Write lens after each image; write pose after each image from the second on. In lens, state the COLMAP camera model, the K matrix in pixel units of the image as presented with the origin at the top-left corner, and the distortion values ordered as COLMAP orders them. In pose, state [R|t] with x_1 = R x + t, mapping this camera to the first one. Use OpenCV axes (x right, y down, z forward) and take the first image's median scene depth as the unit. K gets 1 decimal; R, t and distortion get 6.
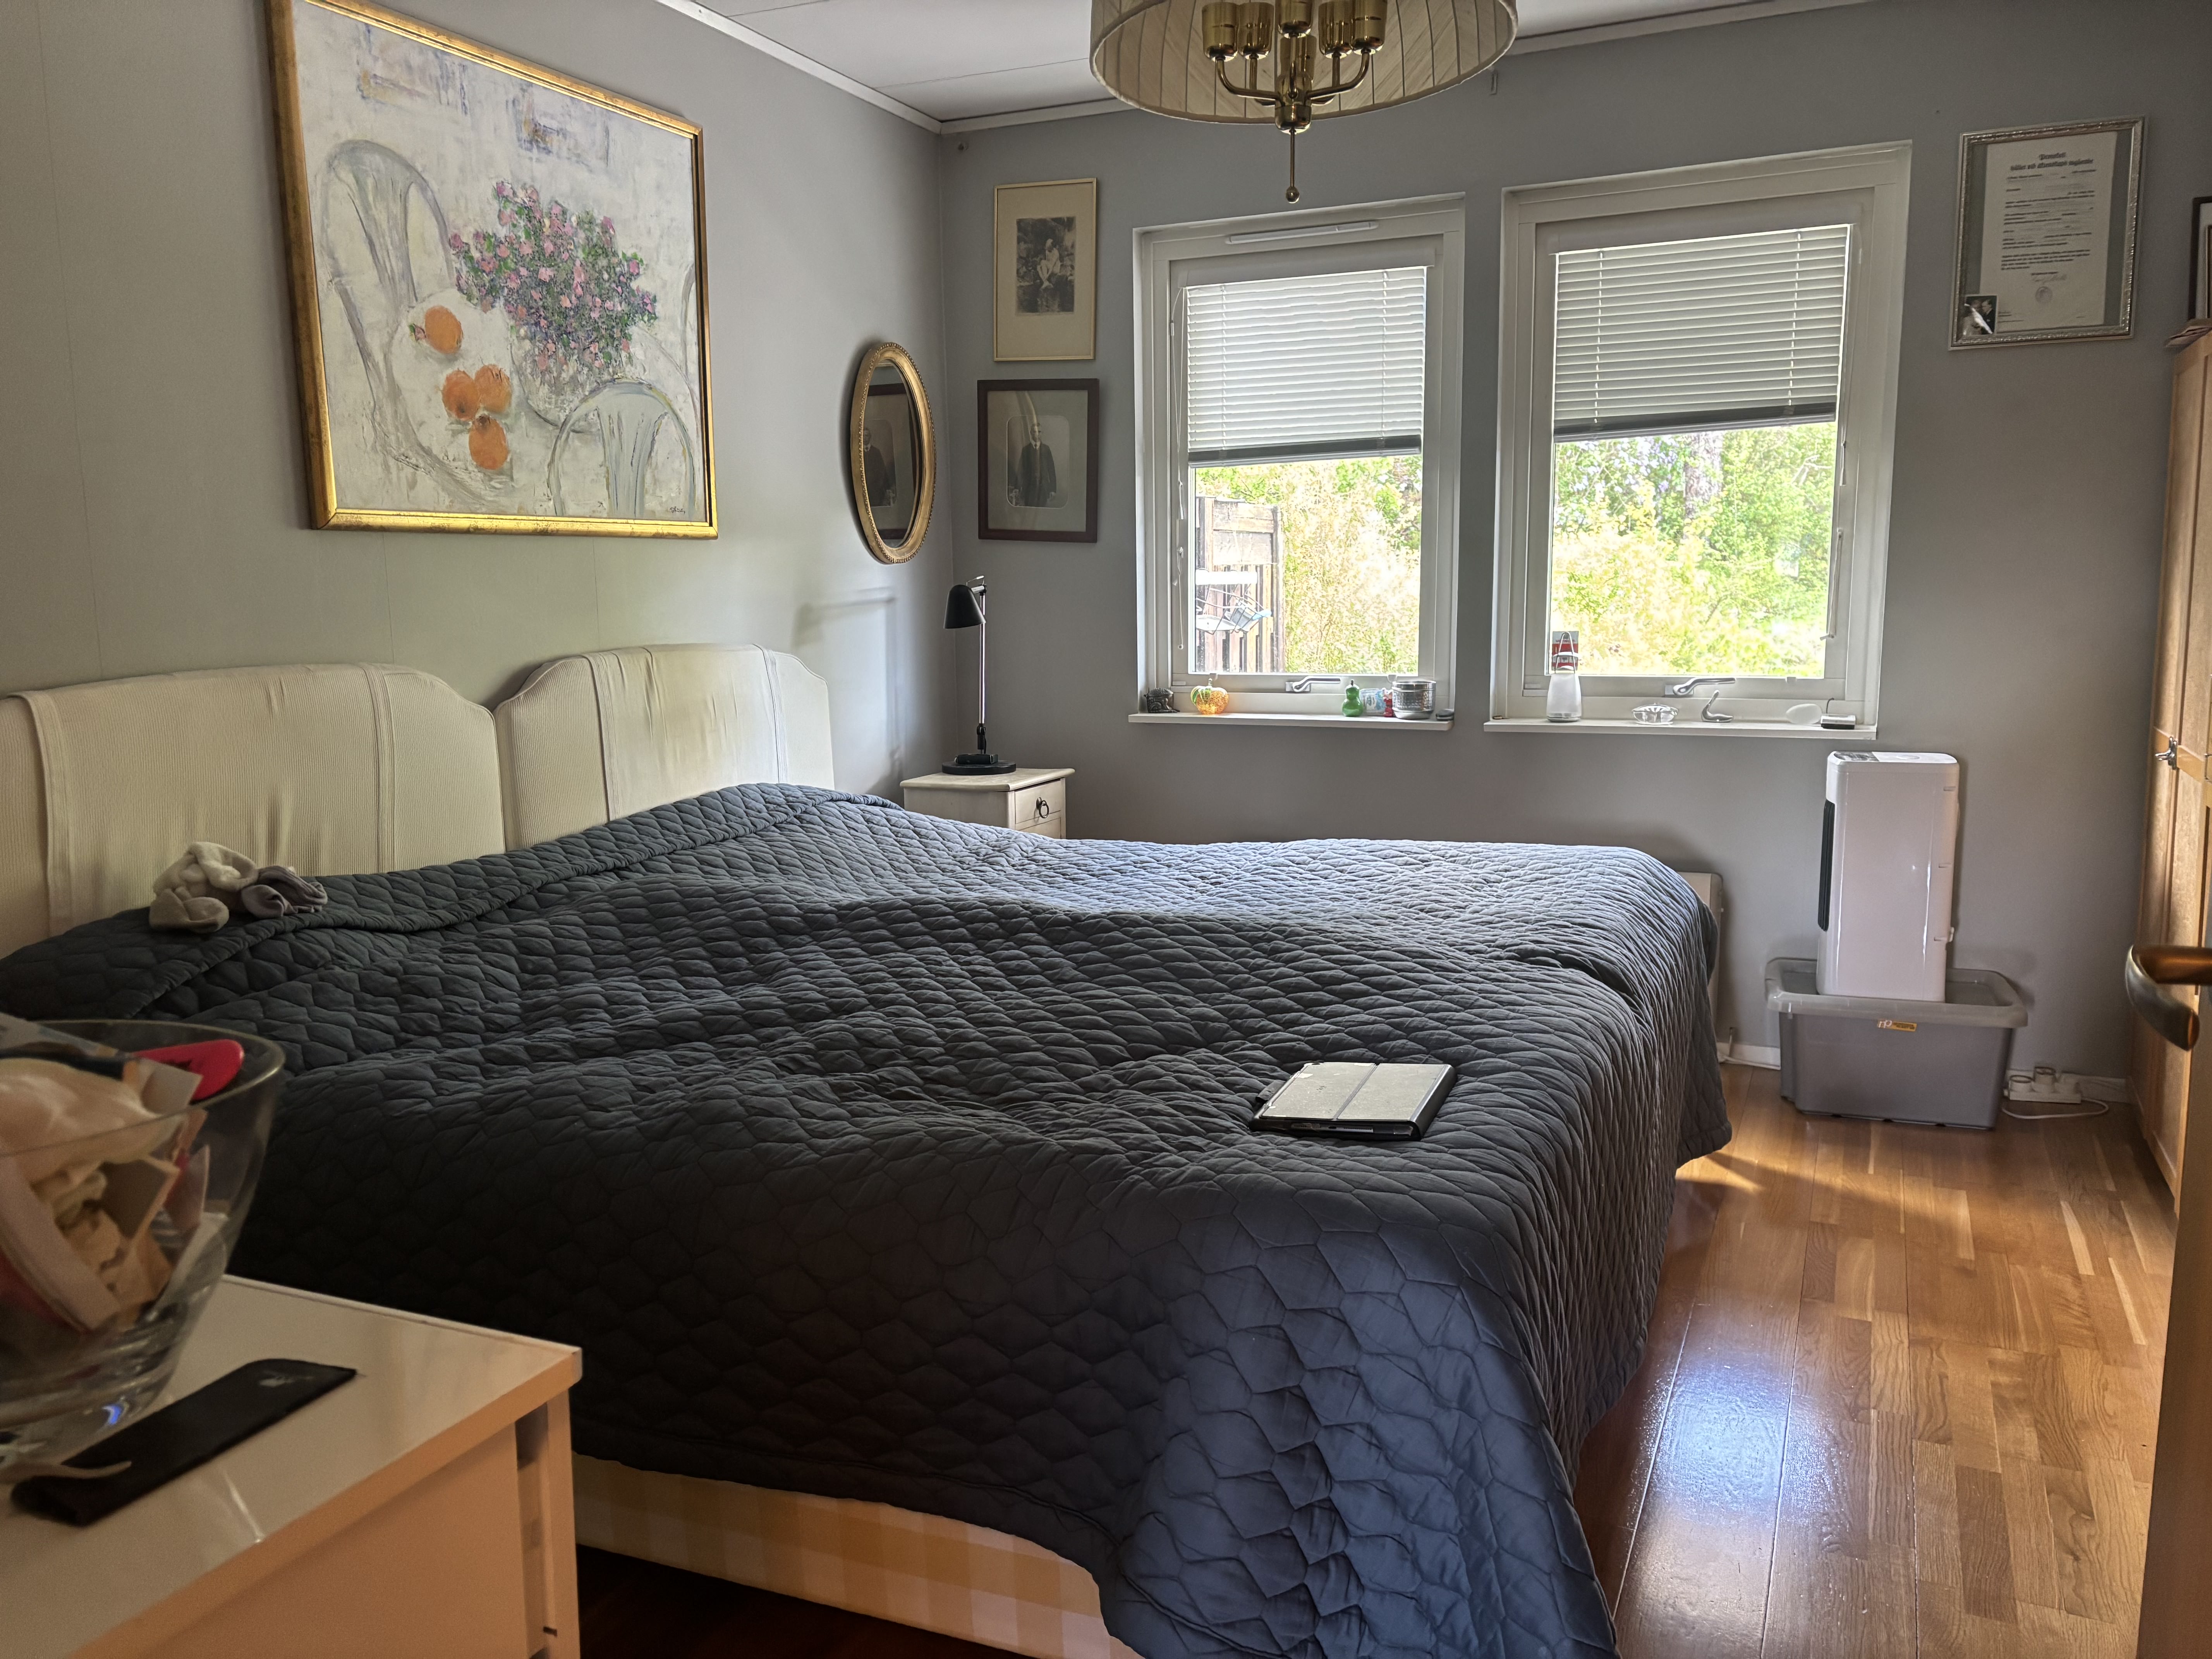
lens RADIAL K [[1678.9, 0, 1115.4], [0, 1678.9, 825.4], [0, 0, 1]] dist [-0.000252, -0.002438]
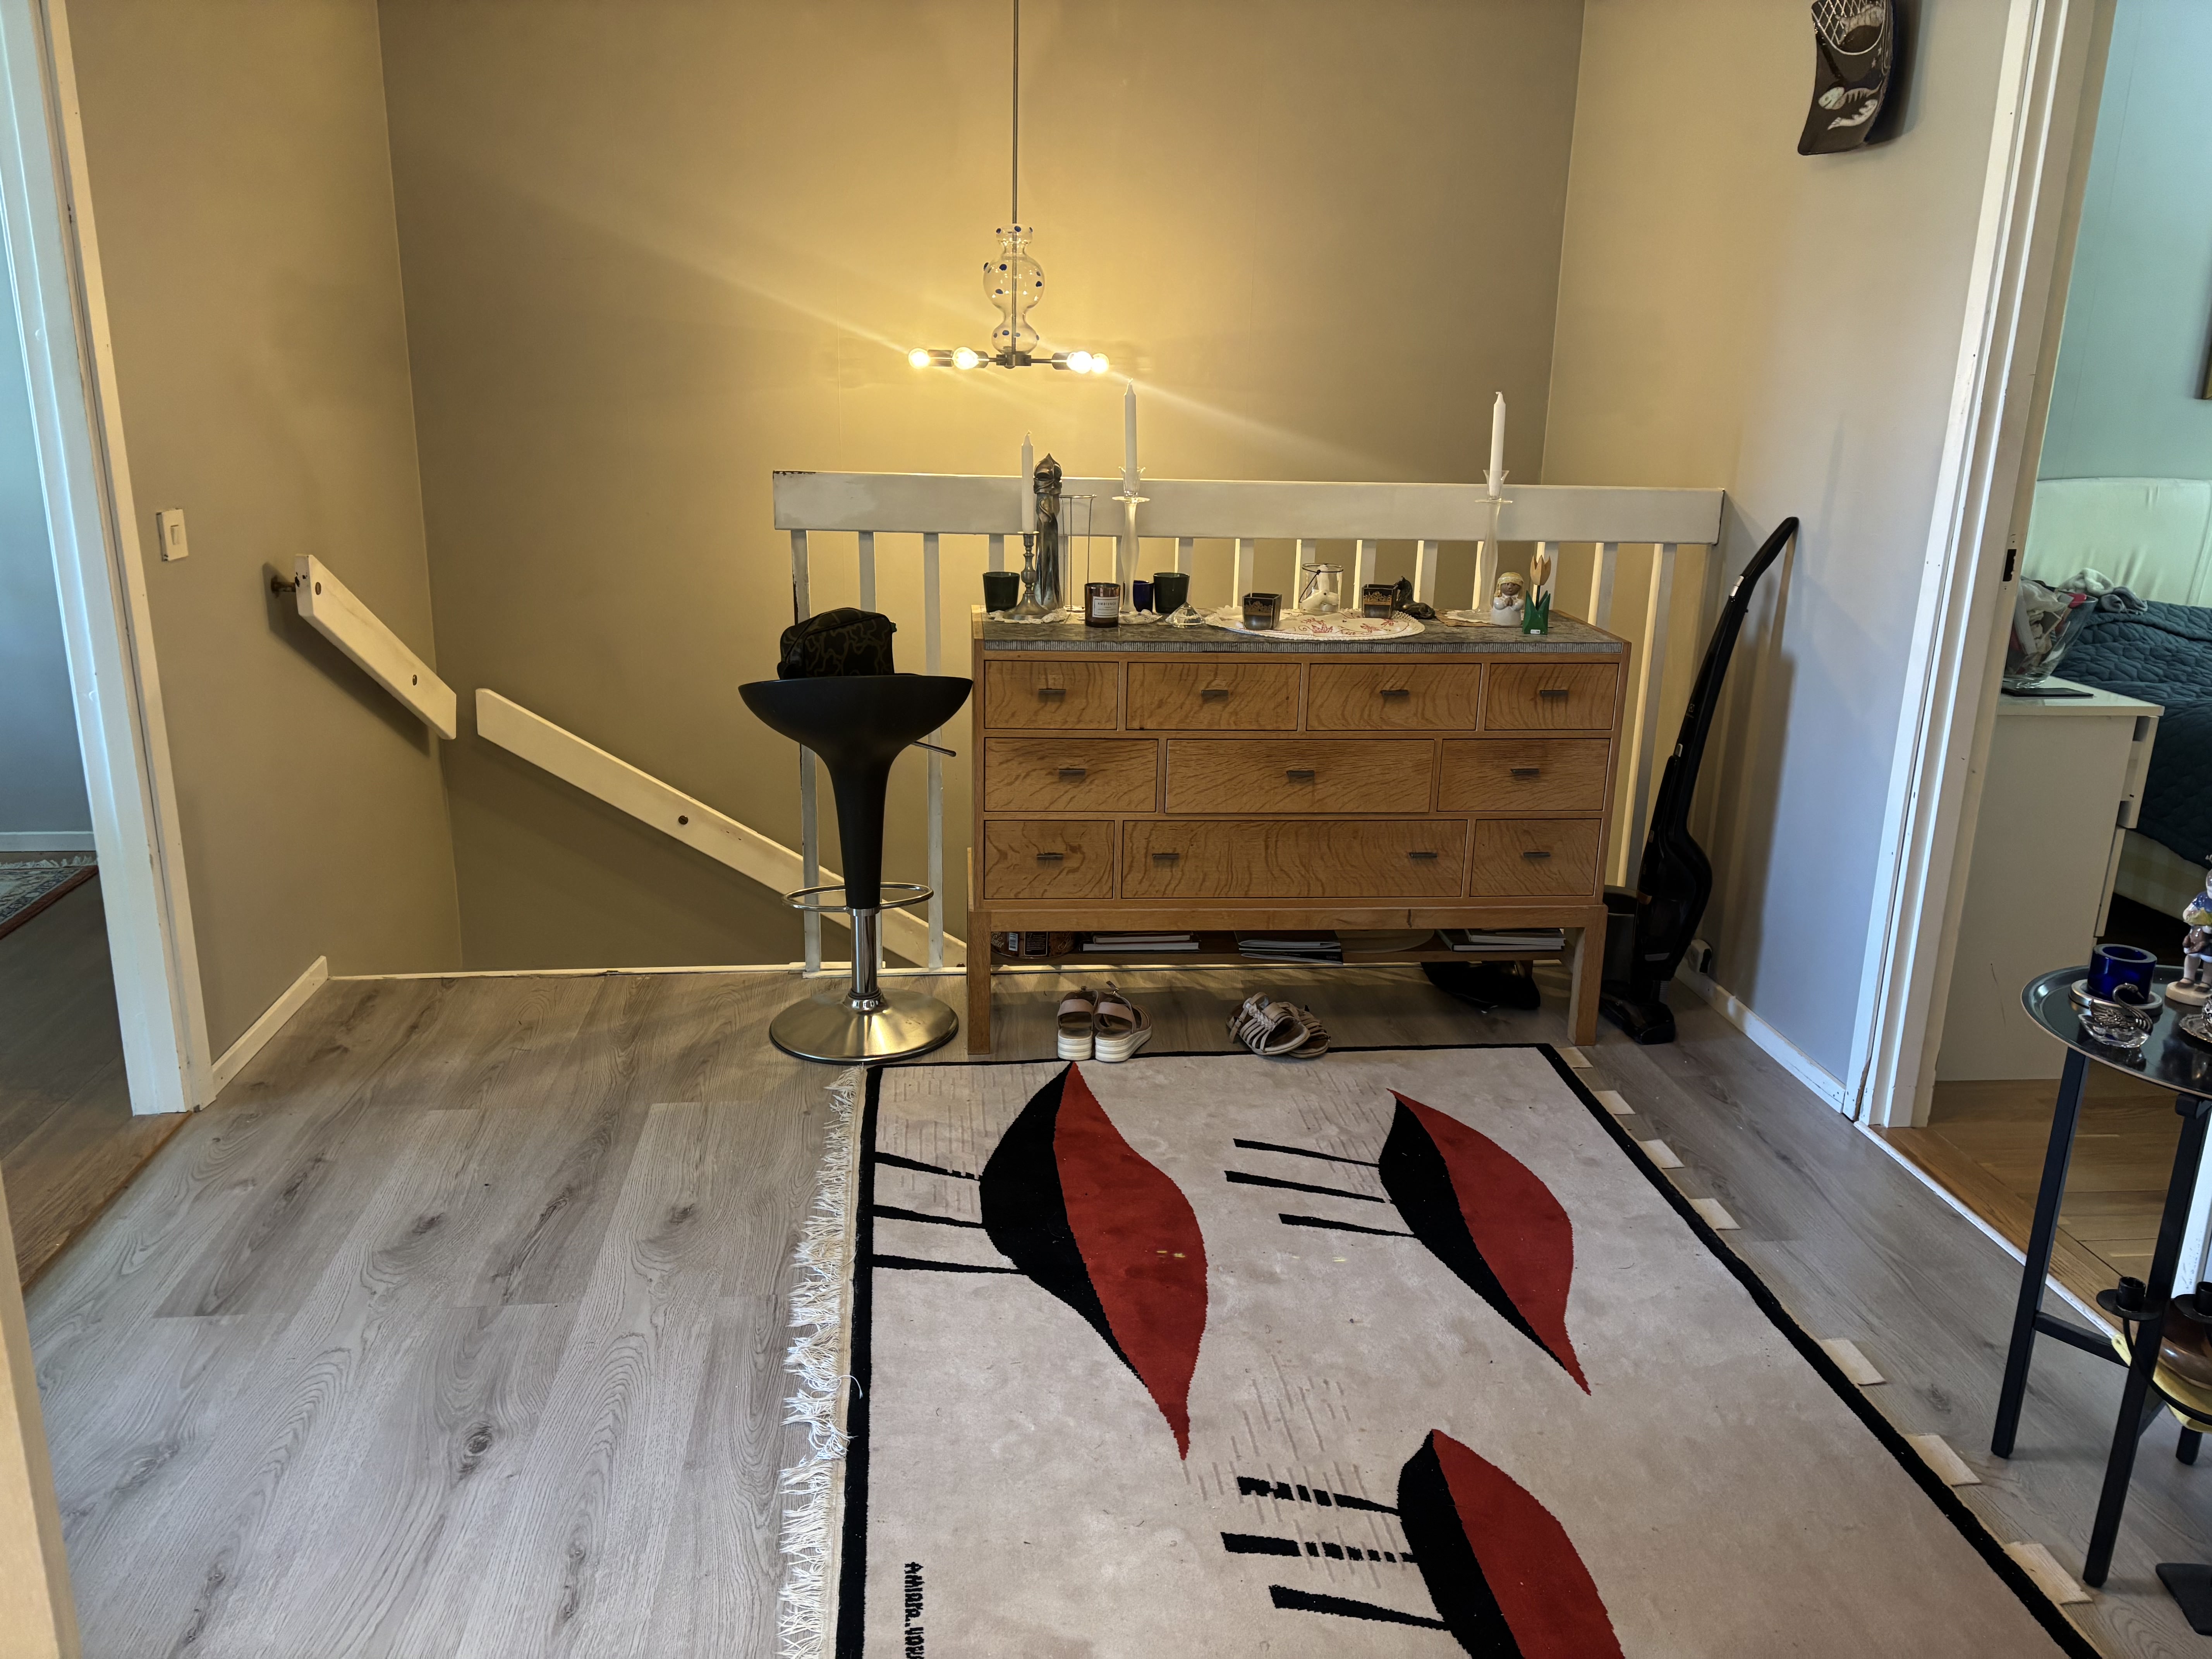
lens RADIAL K [[1678.9, 0, 1113.2], [0, 1678.9, 836.9], [0, 0, 1]] dist [-0.000252, -0.002438]
pose [[0.510279, 0.263026, -0.818800, 0.529100], [-0.155137, 0.964616, 0.213185, 0.068979], [0.845900, 0.018242, 0.533029, -0.944060]]
